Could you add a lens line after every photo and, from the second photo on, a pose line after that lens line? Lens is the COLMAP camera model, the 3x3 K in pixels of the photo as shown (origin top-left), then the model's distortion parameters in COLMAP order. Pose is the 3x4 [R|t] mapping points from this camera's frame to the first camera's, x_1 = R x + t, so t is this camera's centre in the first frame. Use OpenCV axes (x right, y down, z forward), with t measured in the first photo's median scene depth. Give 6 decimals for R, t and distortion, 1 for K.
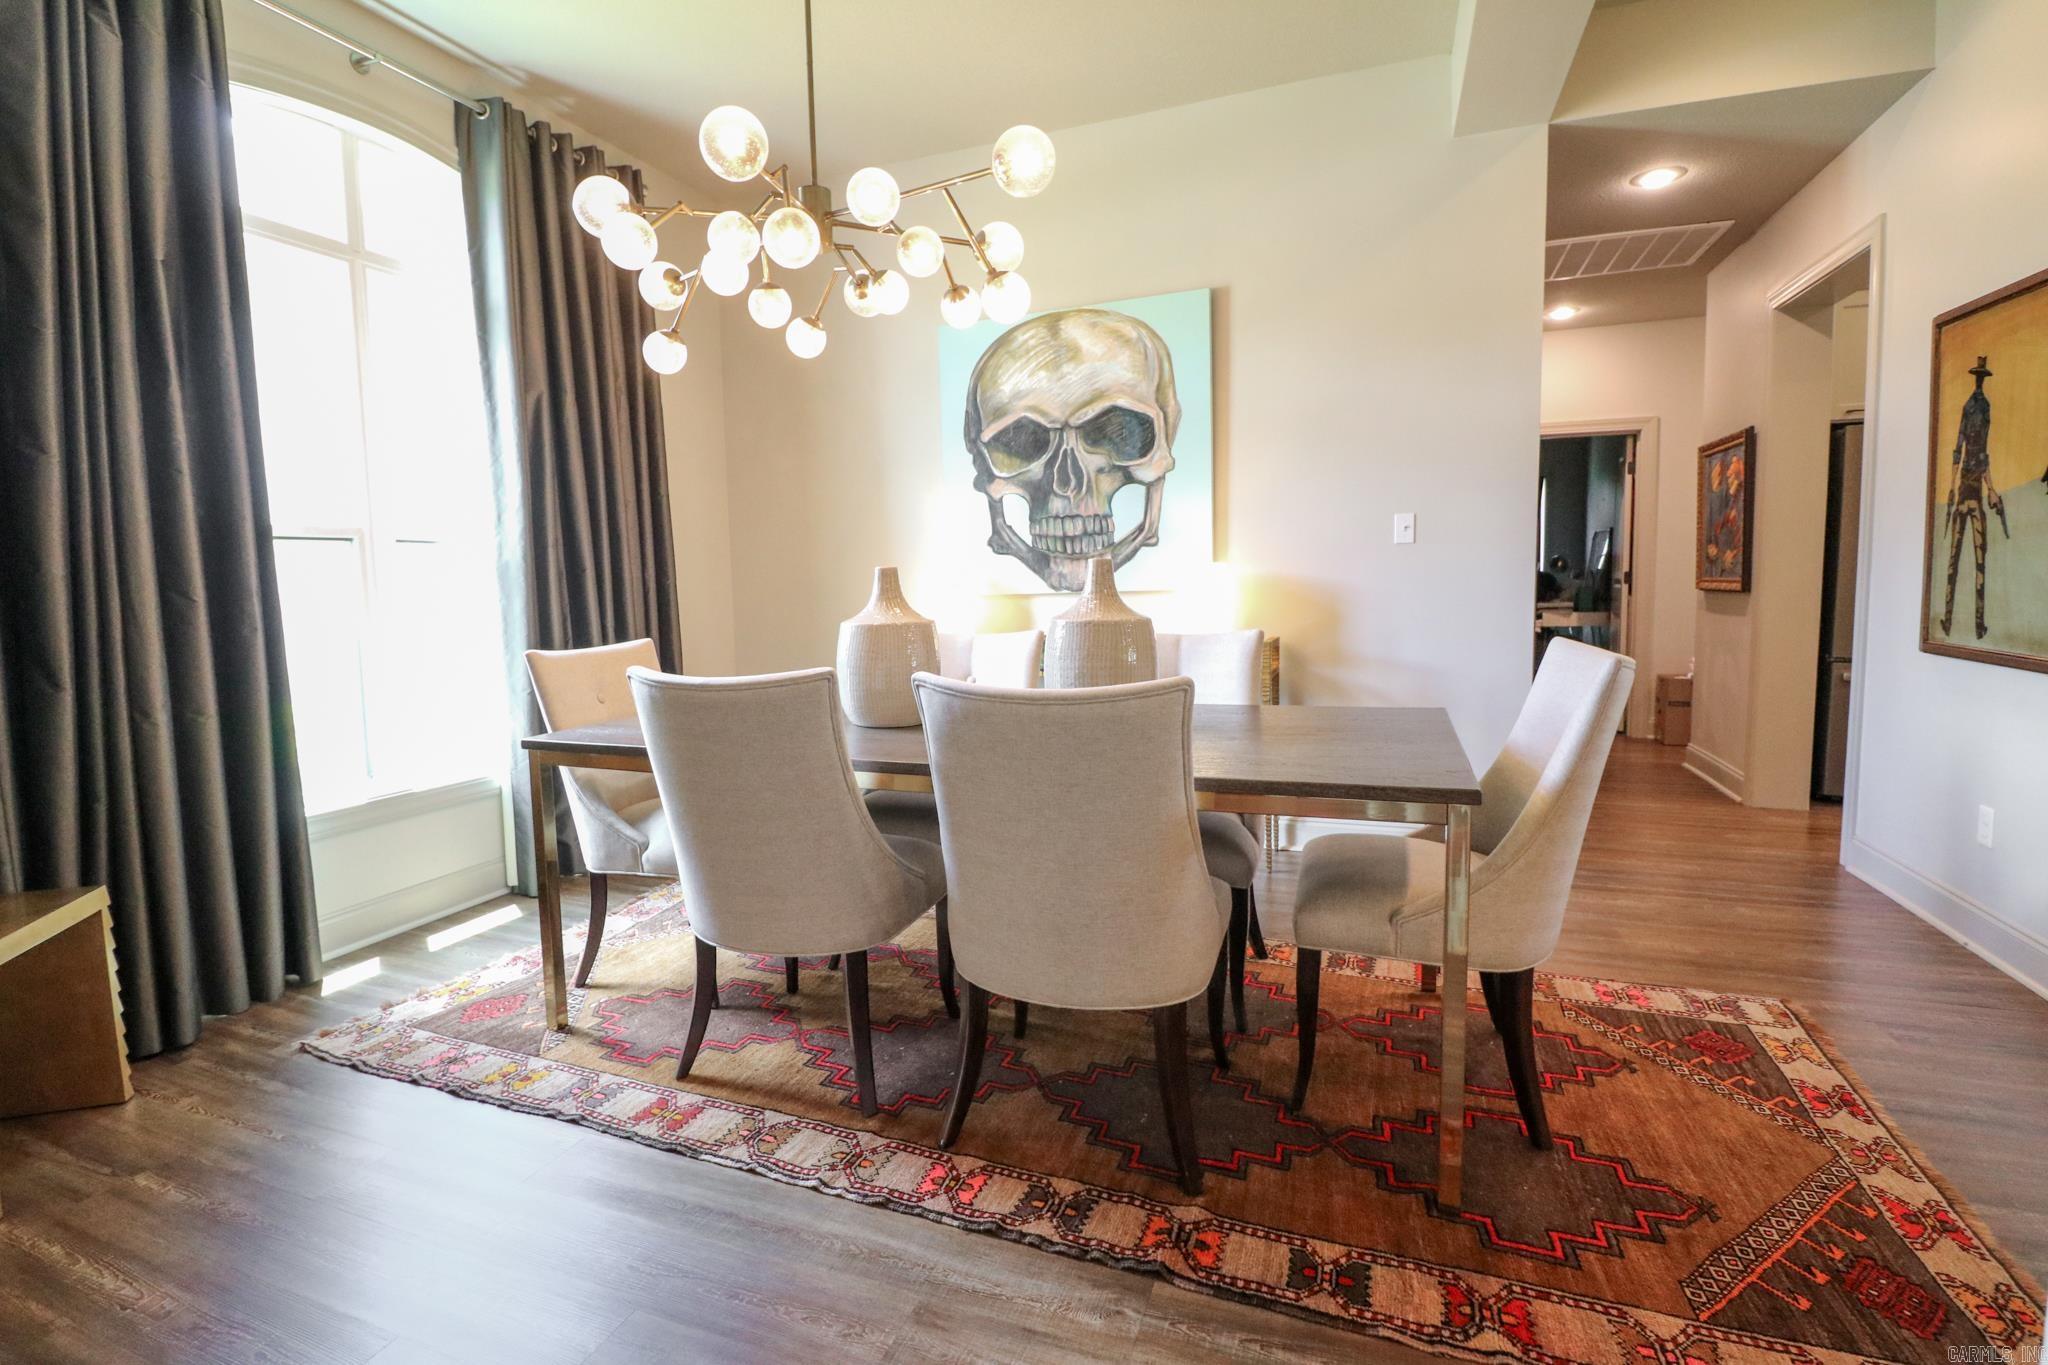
lens RADIAL K [[943.8, 0, 1009.1], [0, 943.8, 663.6], [0, 0, 1]] dist [-0.000955, -0.013062]
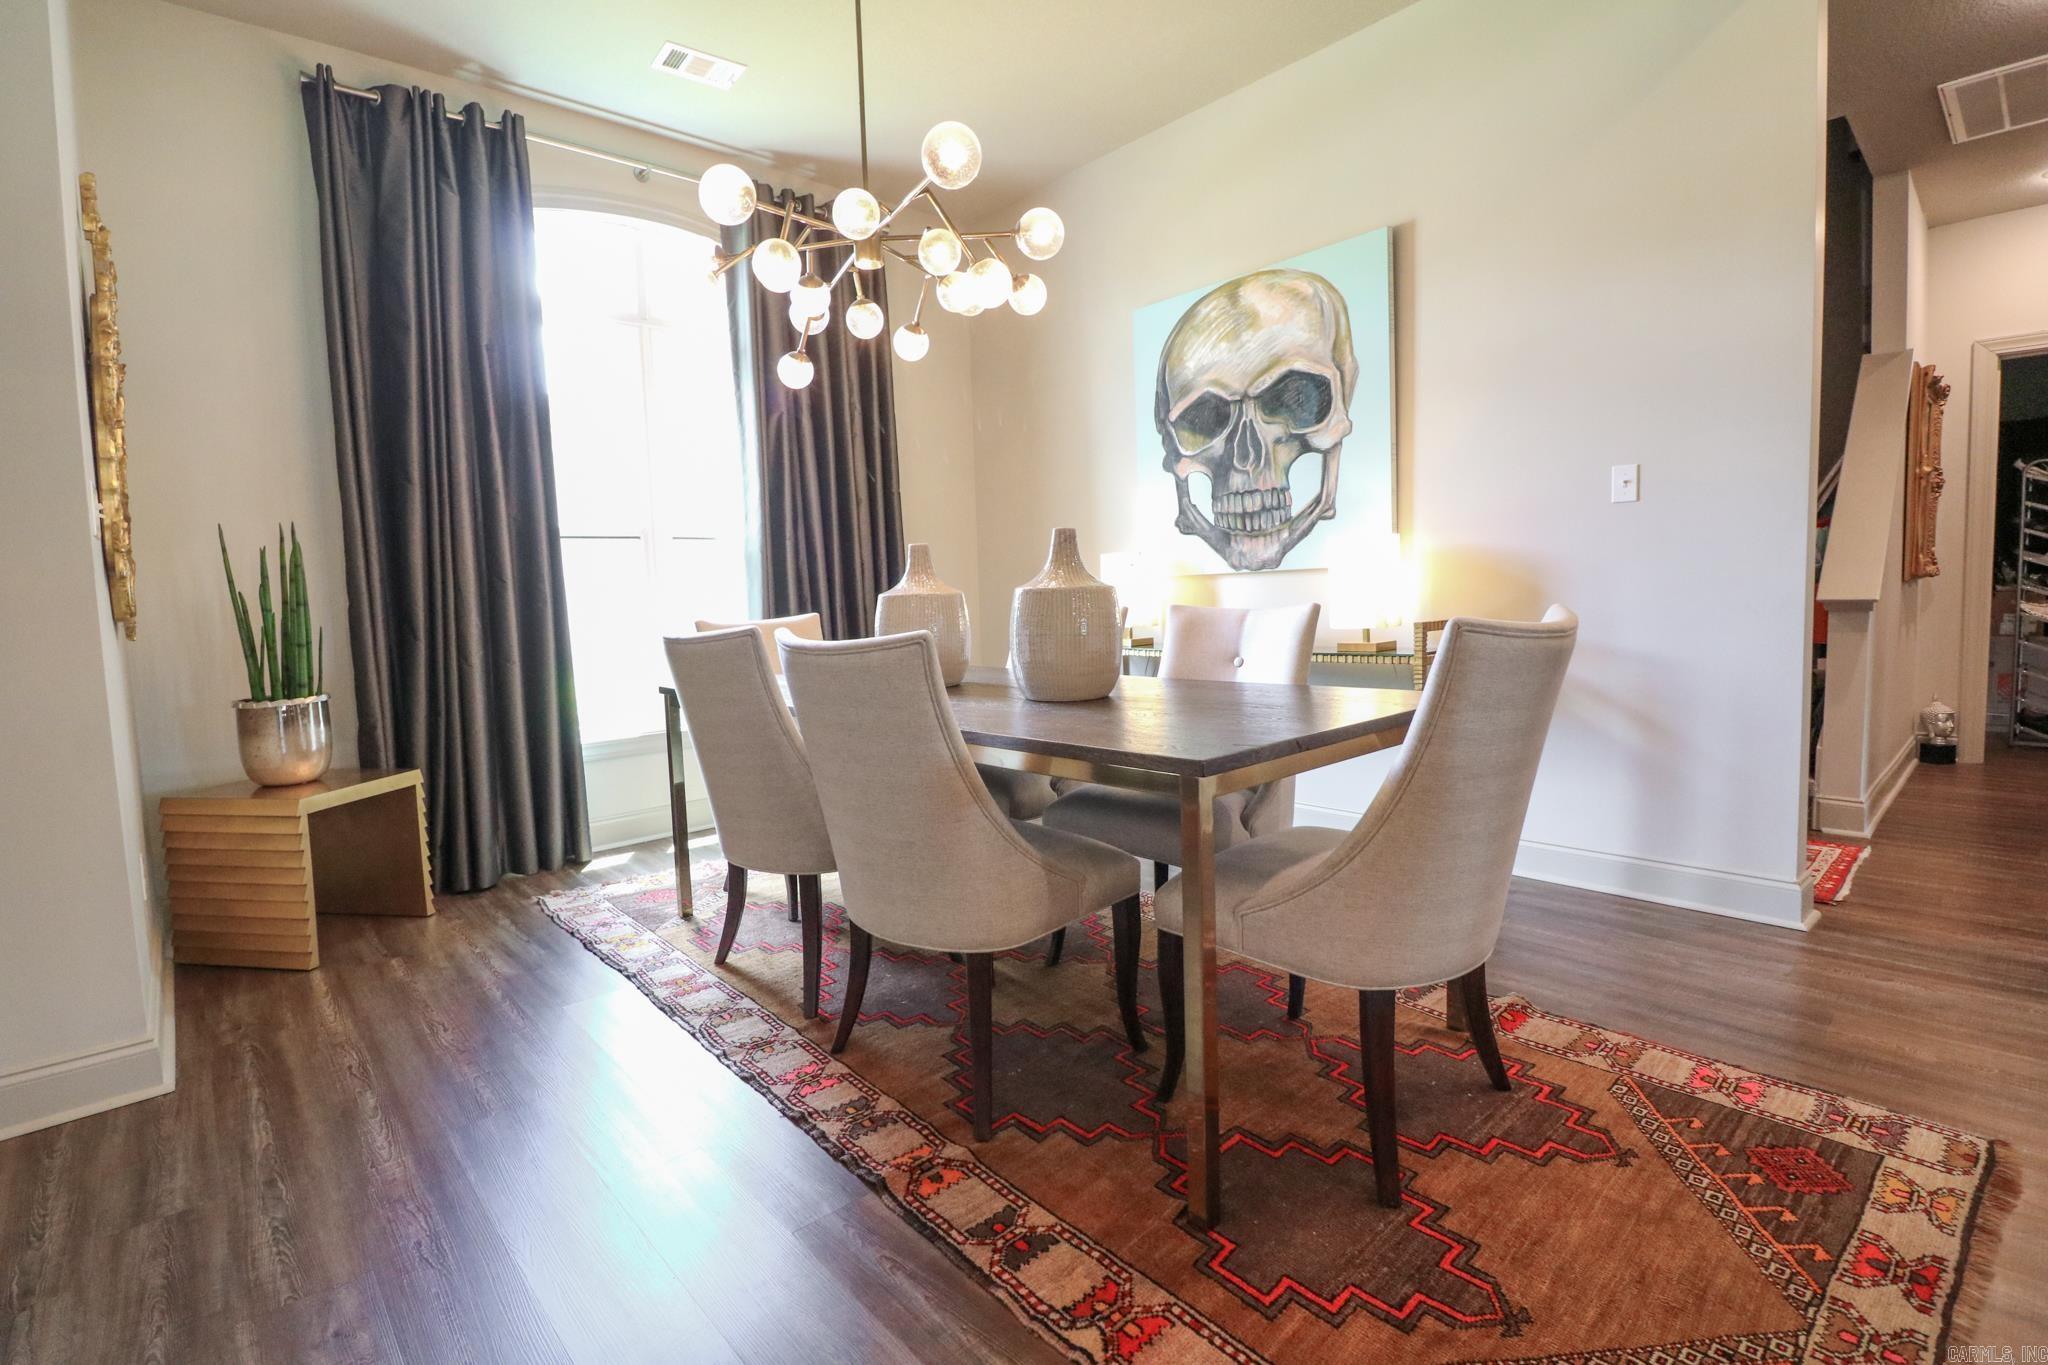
lens RADIAL K [[943.8, 0, 1009.1], [0, 943.8, 663.6], [0, 0, 1]] dist [-0.000955, -0.013062]
pose [[0.888746, 0.027986, -0.457545, 0.315083], [-0.026203, 0.999604, 0.010243, 0.015322], [0.457650, 0.002886, 0.889128, 0.046212]]
